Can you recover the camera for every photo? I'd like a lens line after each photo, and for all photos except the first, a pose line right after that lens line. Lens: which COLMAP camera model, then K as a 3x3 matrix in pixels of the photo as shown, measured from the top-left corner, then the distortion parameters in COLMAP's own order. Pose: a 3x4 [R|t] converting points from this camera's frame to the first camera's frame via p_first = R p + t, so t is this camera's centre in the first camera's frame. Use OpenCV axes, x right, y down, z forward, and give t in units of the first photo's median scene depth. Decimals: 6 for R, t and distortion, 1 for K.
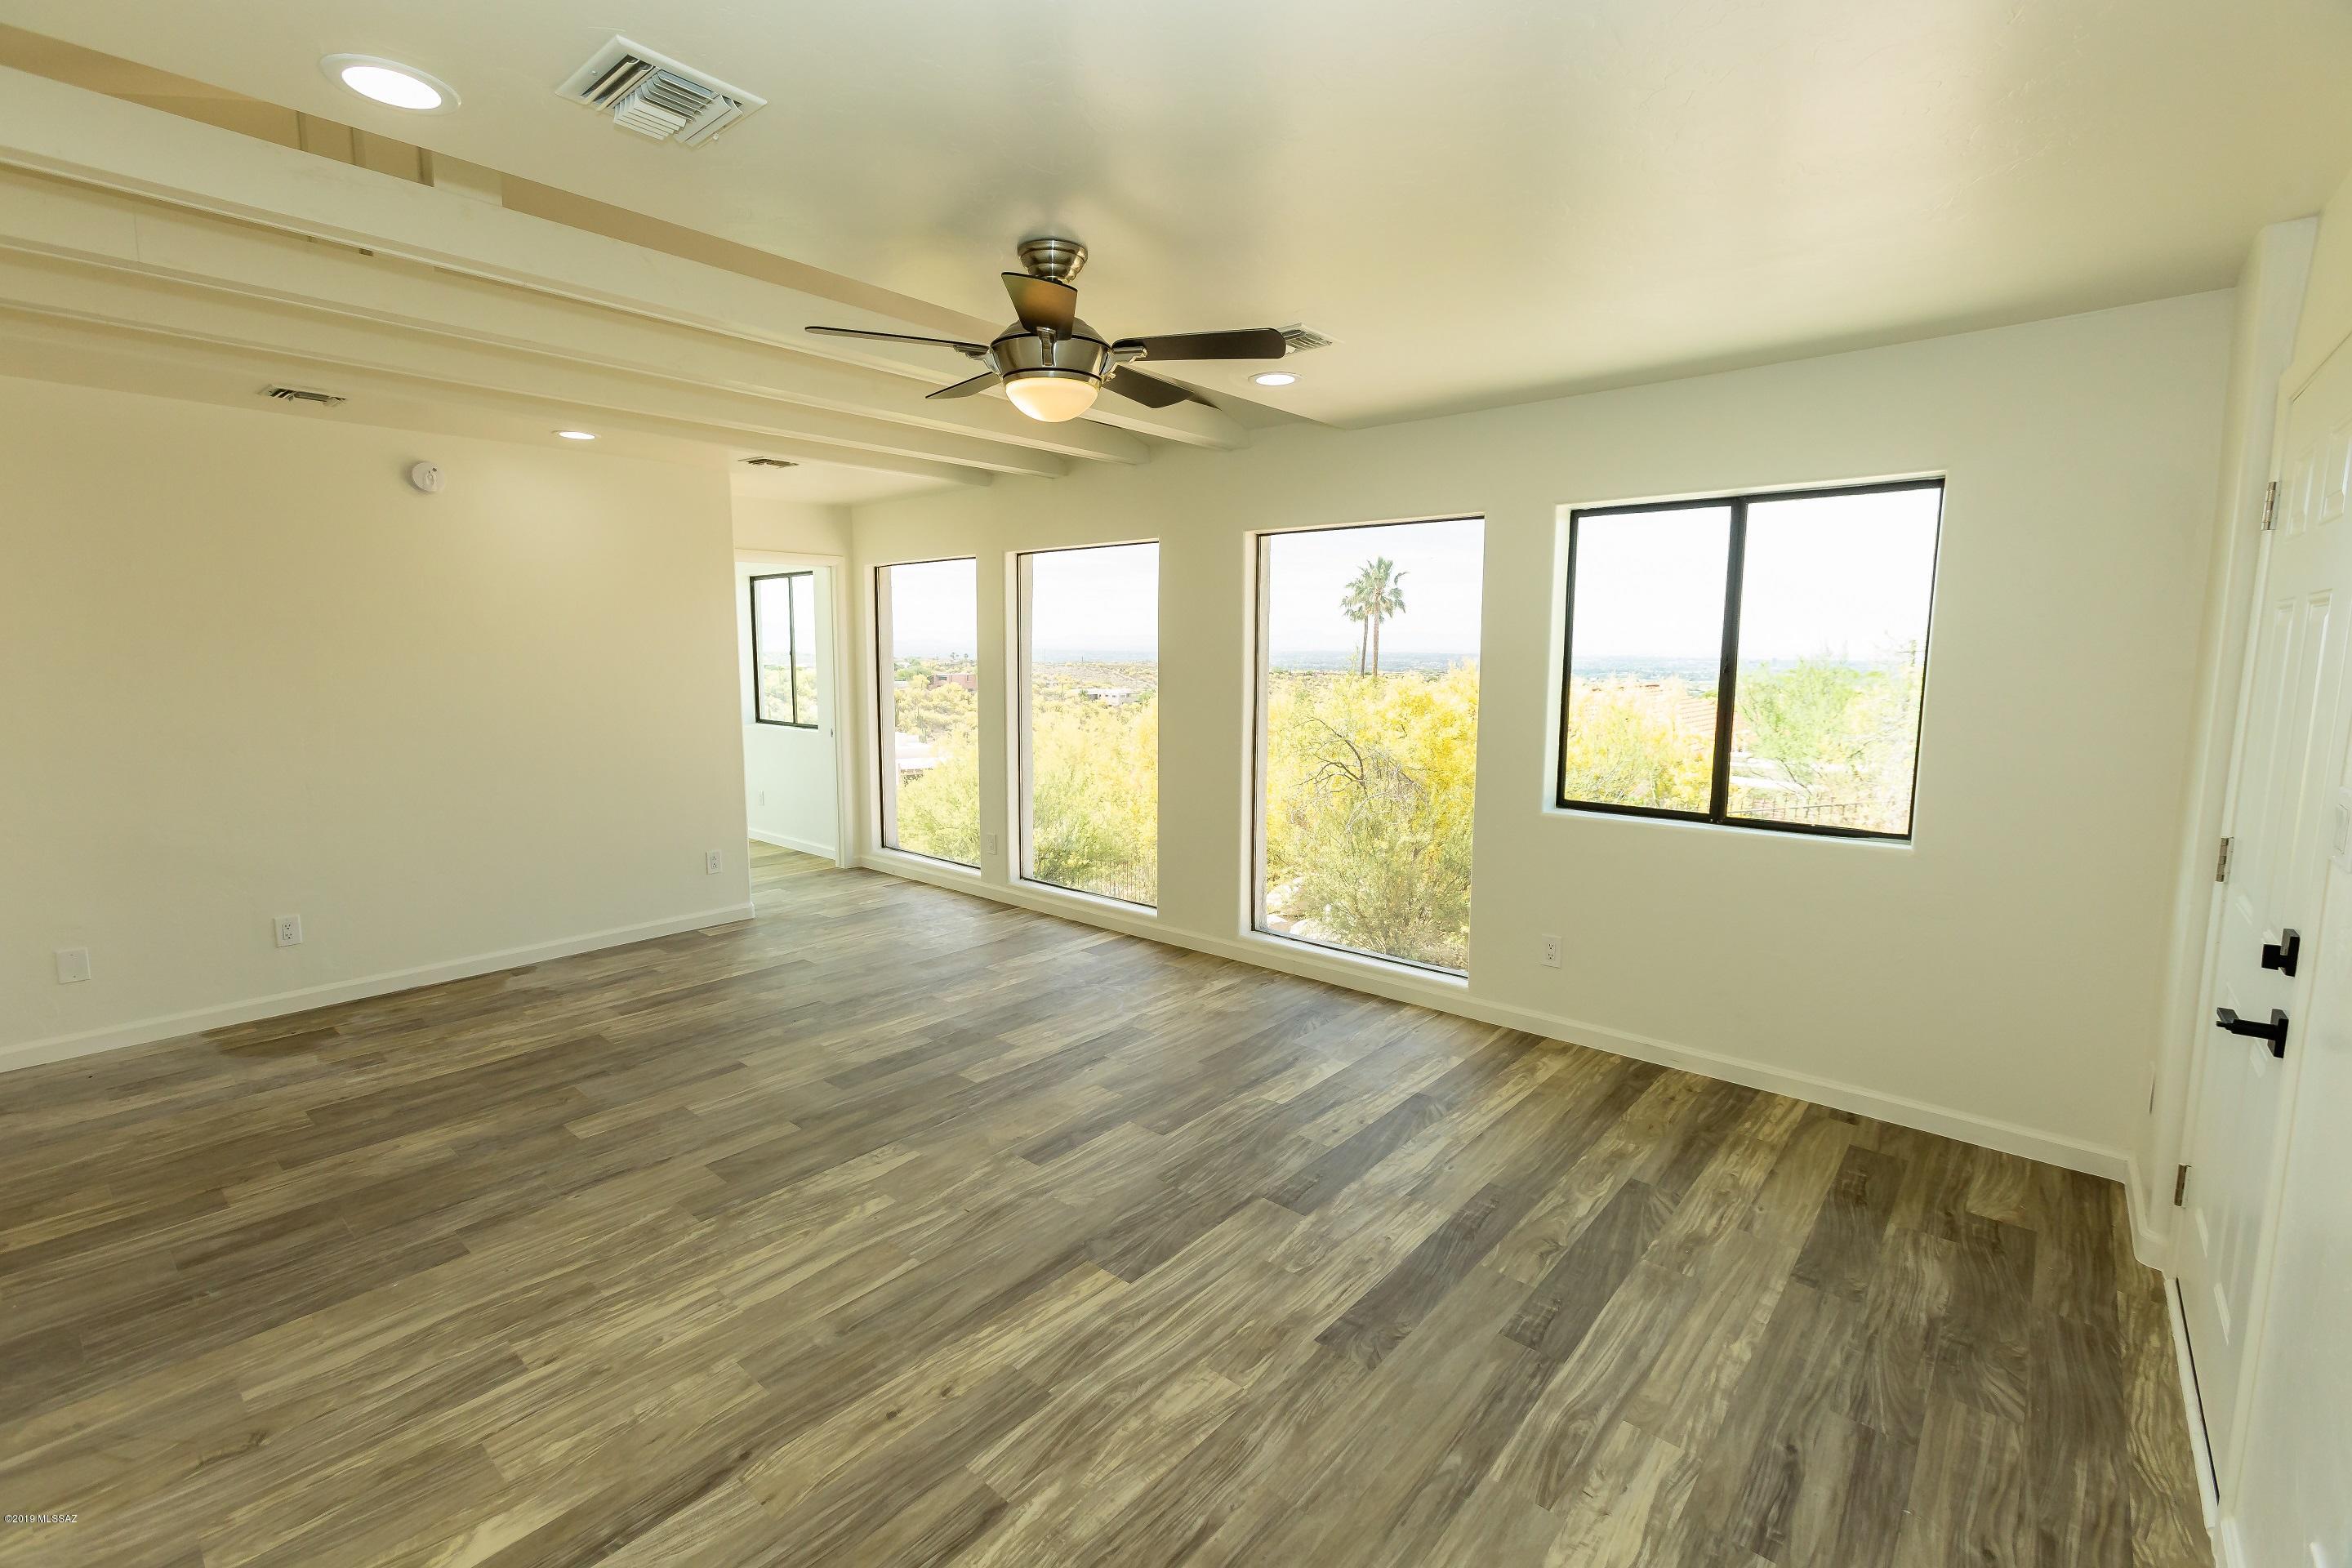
lens RADIAL K [[1023.2, 0, 1152.6], [0, 1023.2, 767.3], [0, 0, 1]] dist [-0.006066, 0.004703]
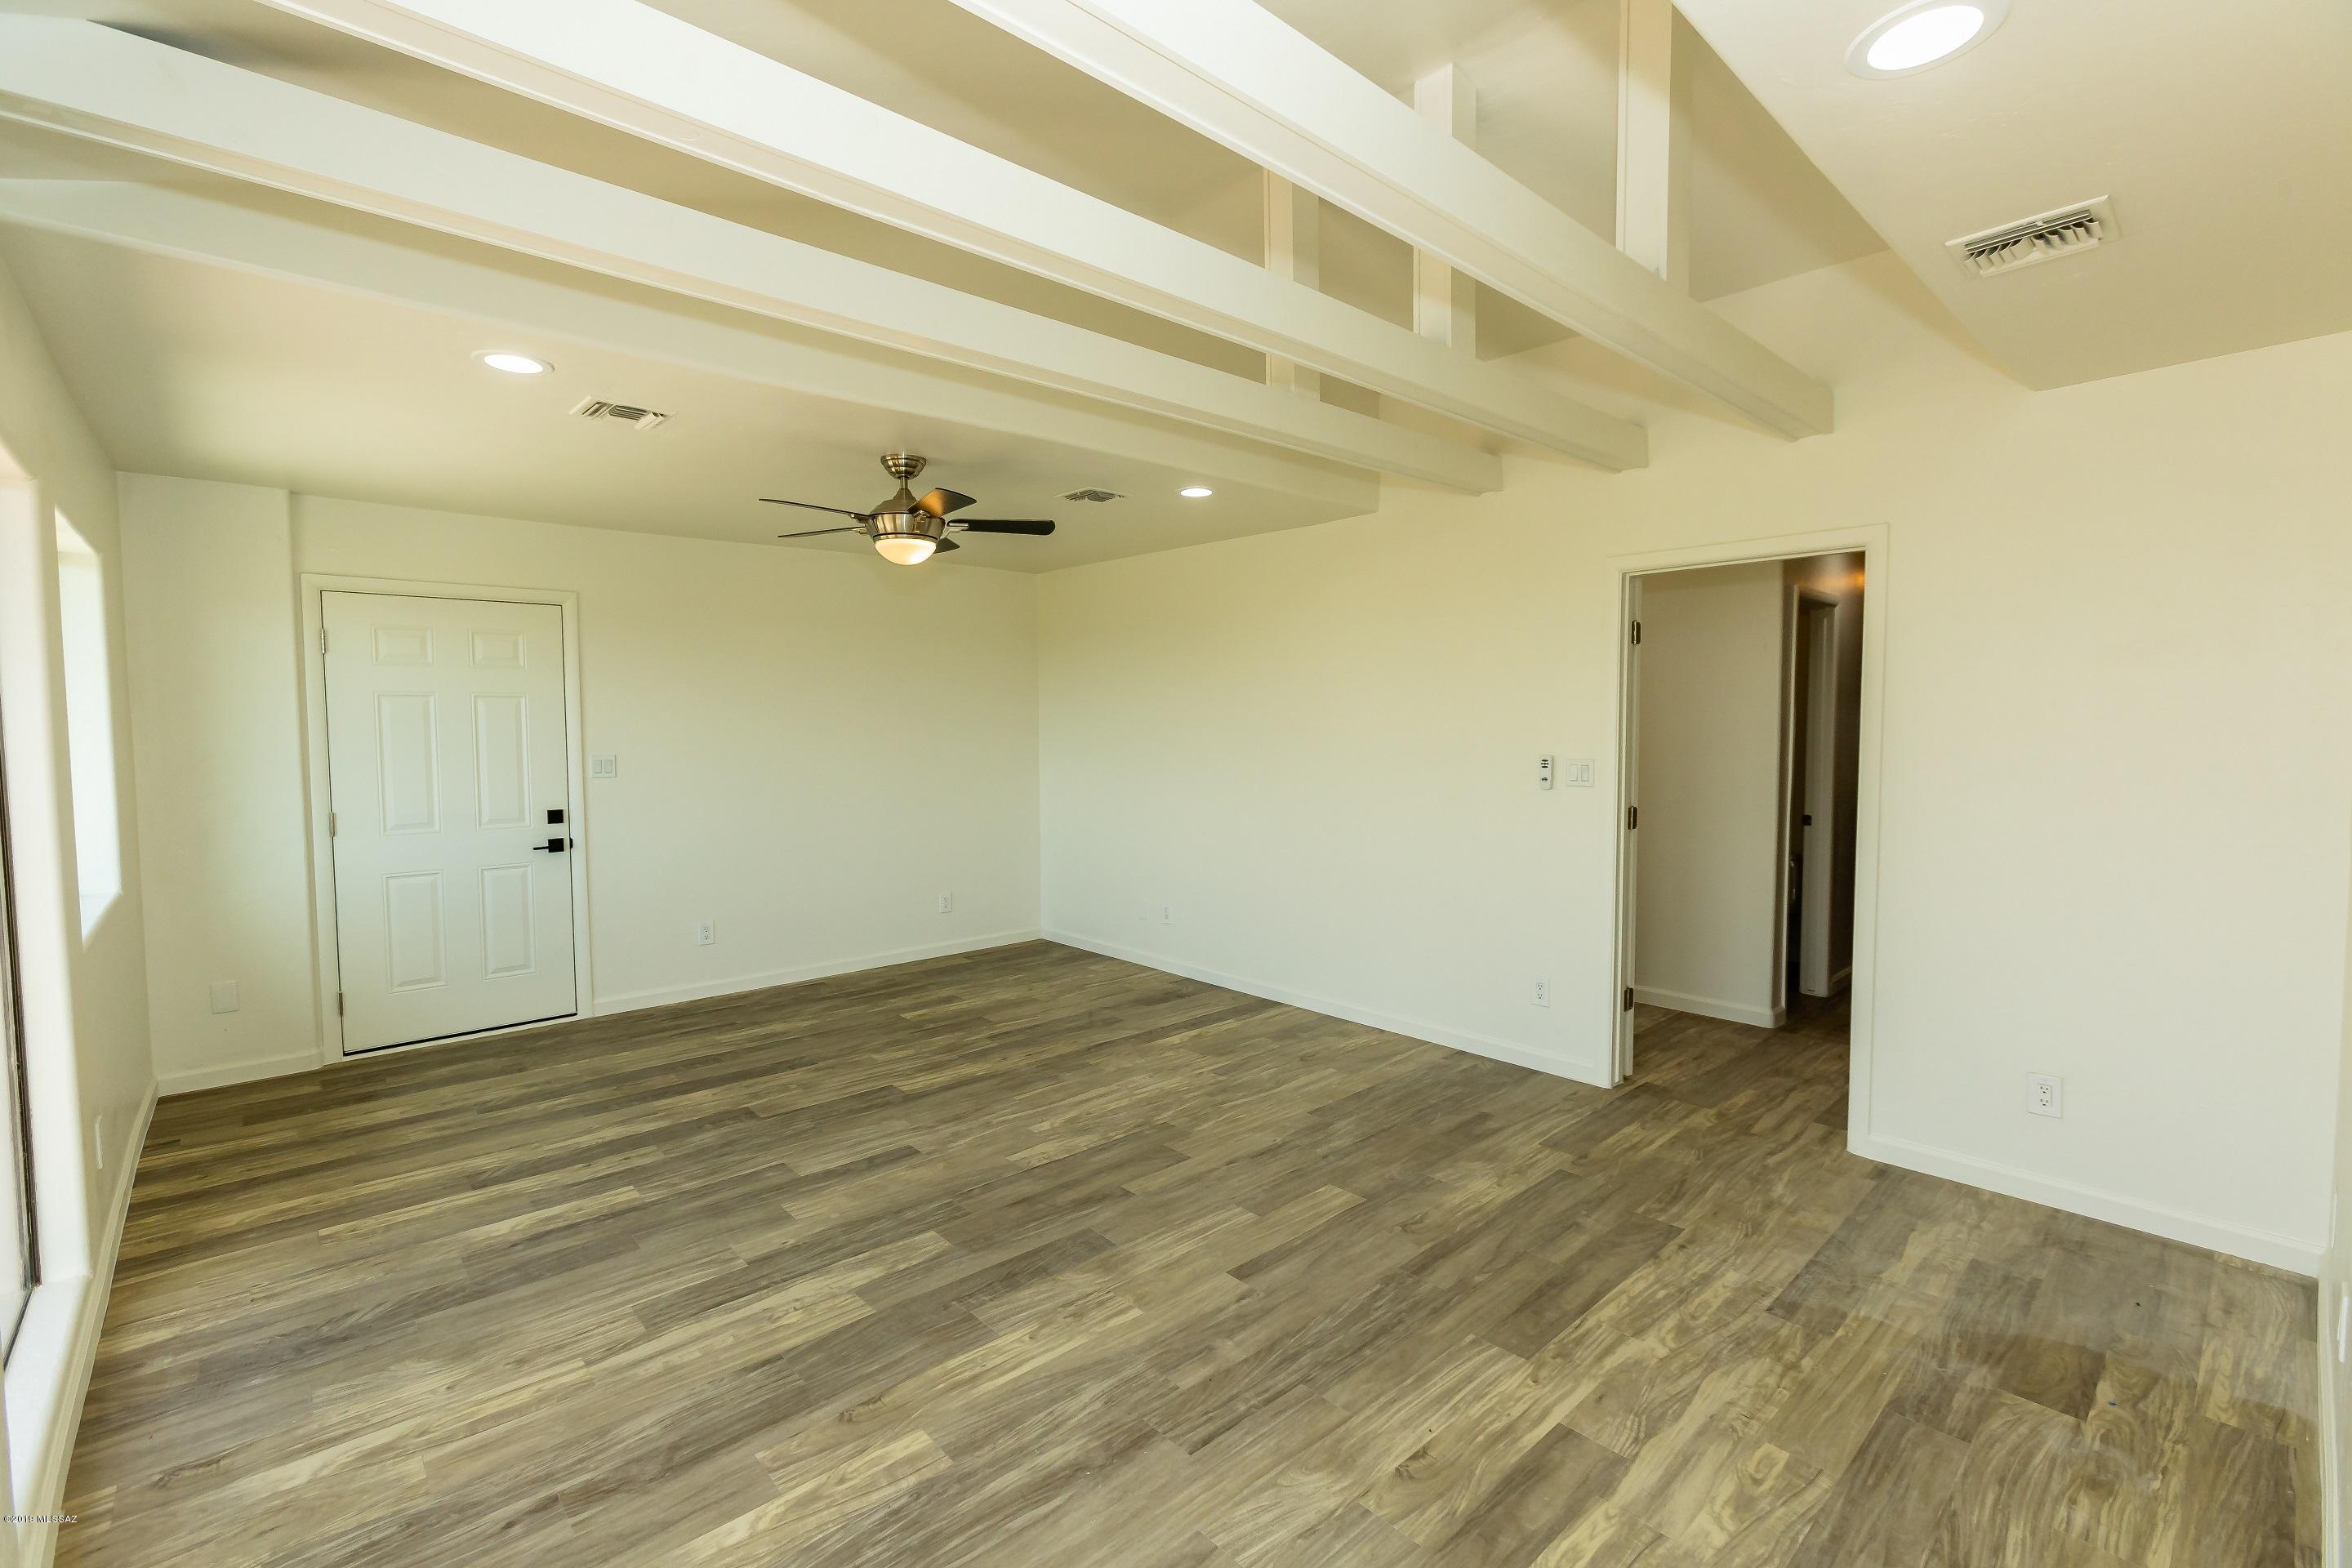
lens RADIAL K [[1023.2, 0, 1178.5], [0, 1023.2, 793.5], [0, 0, 1]] dist [-0.006066, 0.004703]
pose [[-0.995303, -0.005930, 0.096629, -0.505702], [0.011806, 0.983239, 0.181938, -0.211289], [-0.096089, 0.182224, -0.978551, 1.948541]]
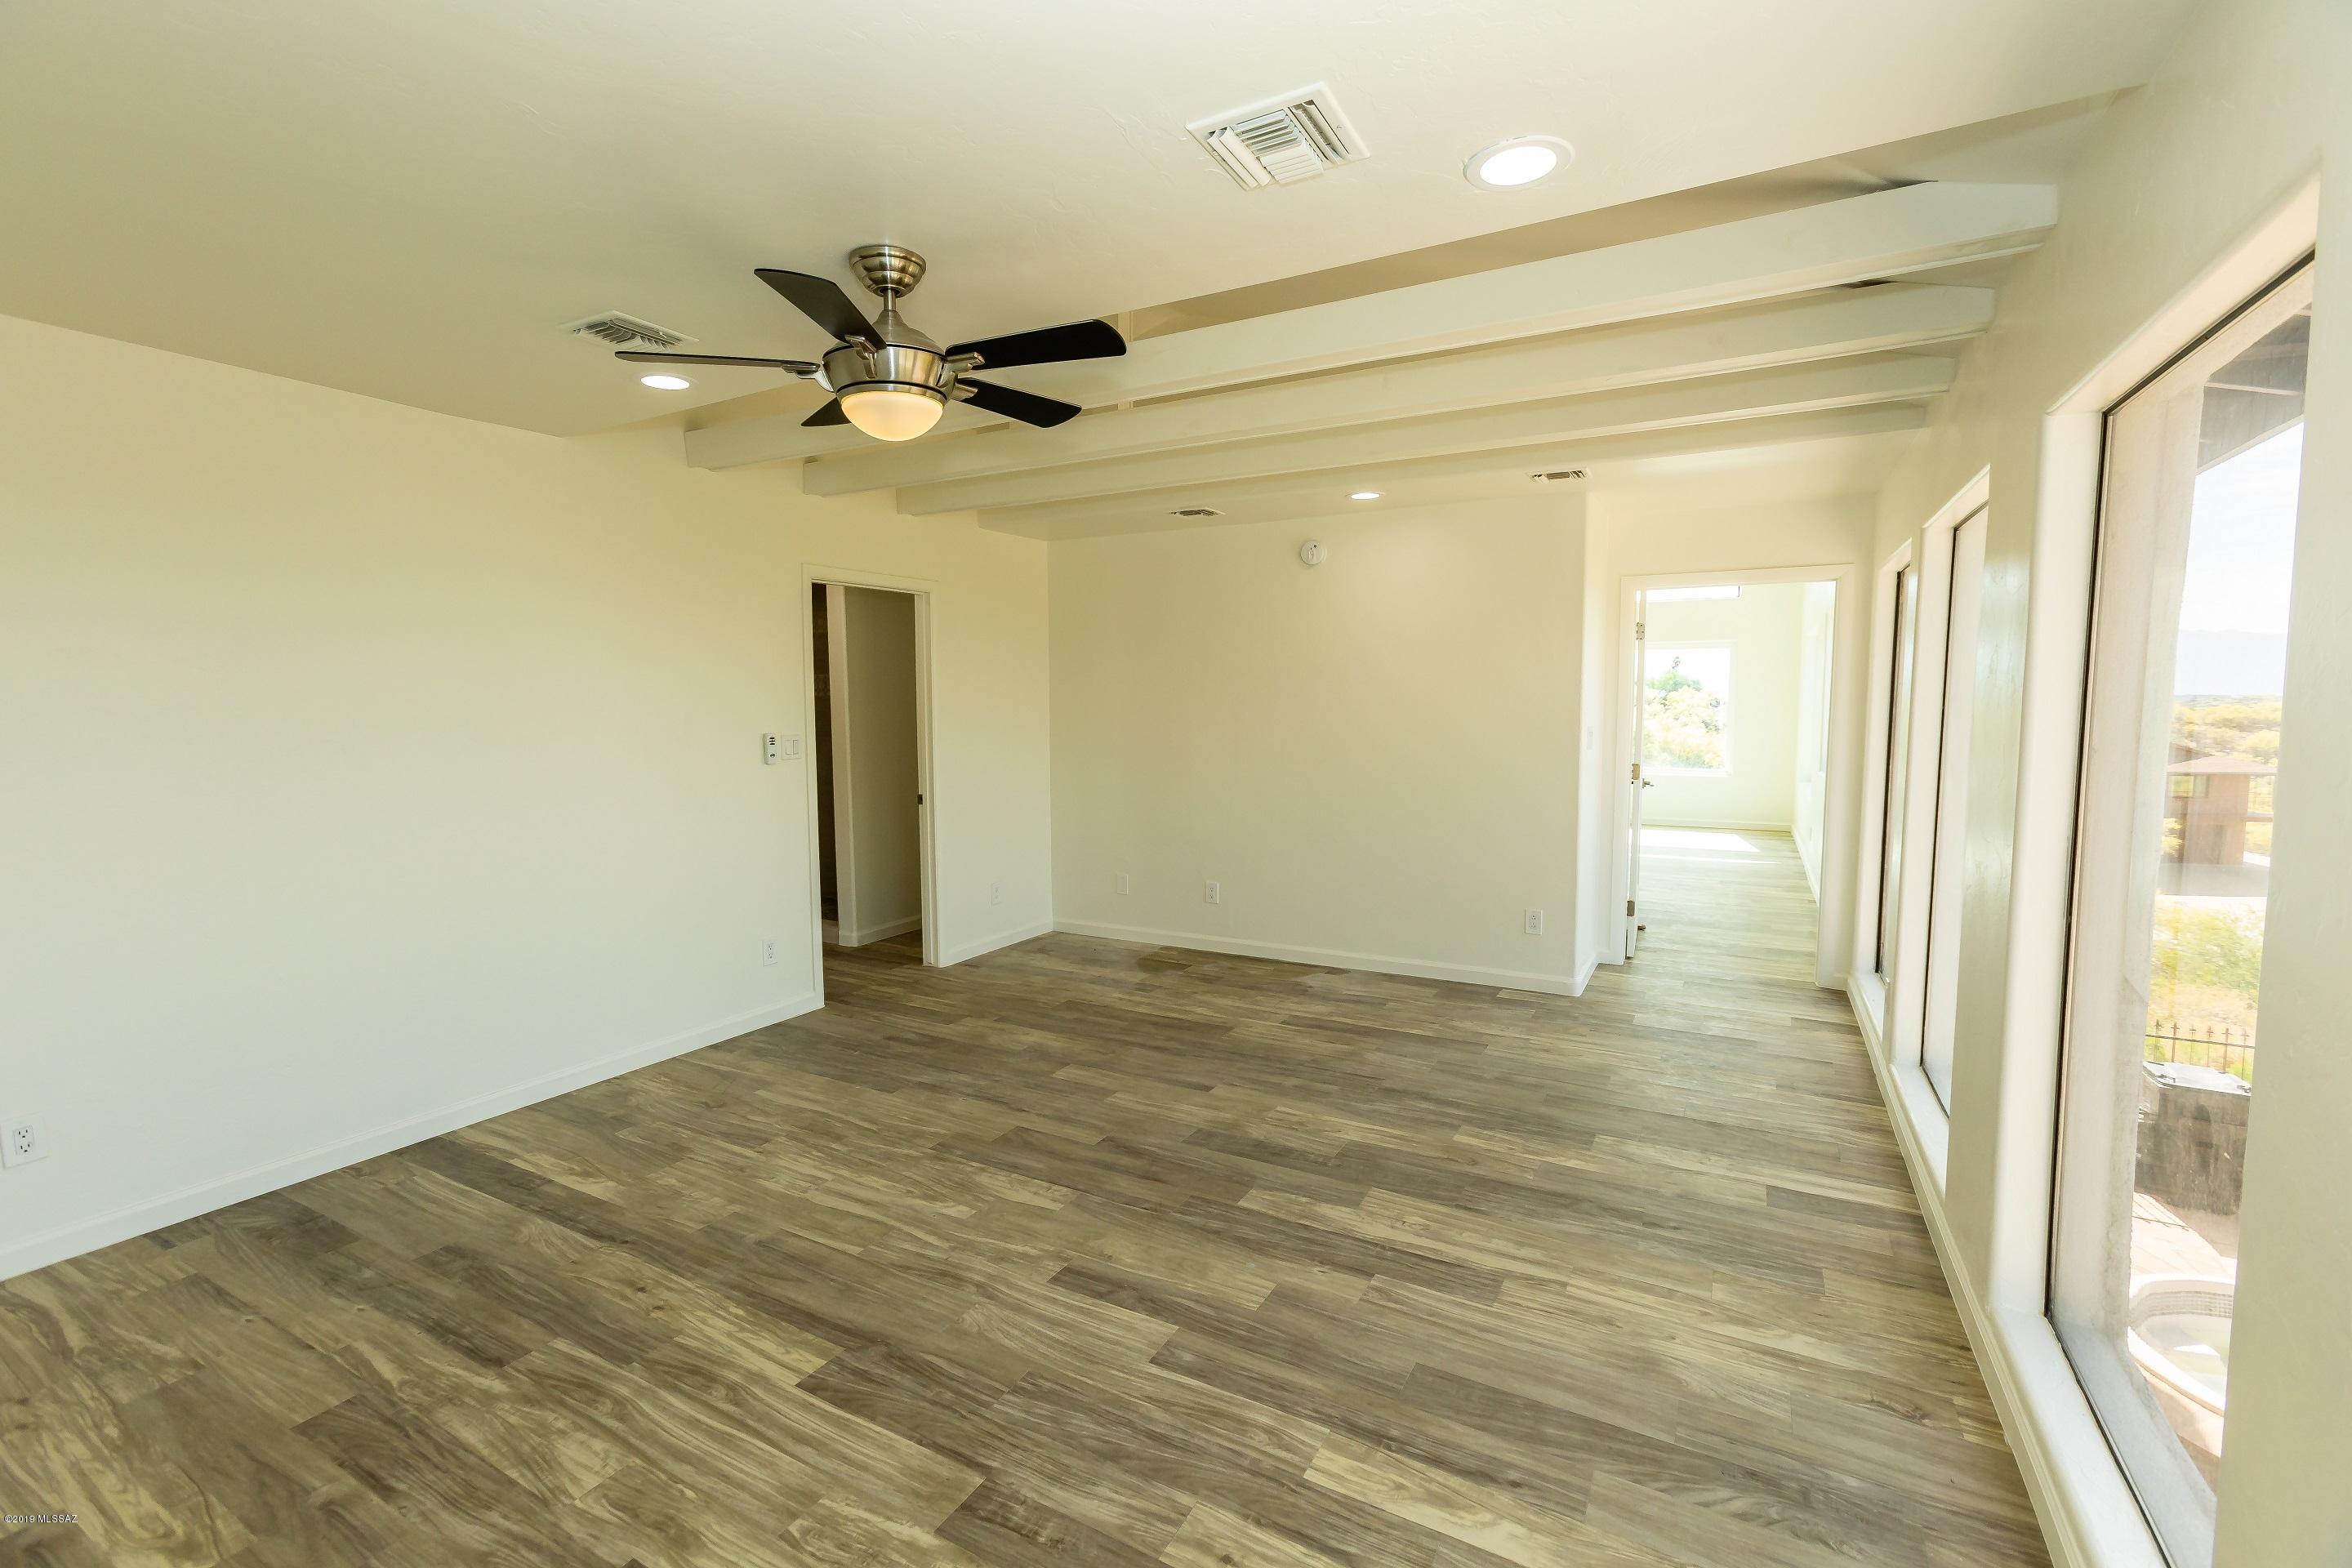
lens RADIAL K [[1023.2, 0, 1163.0], [0, 1023.2, 788.3], [0, 0, 1]] dist [-0.006066, 0.004703]
pose [[0.213921, 0.078852, -0.973663, 0.671152], [-0.108740, 0.992464, 0.056484, -0.074035], [0.970780, 0.093793, 0.220883, 0.821572]]
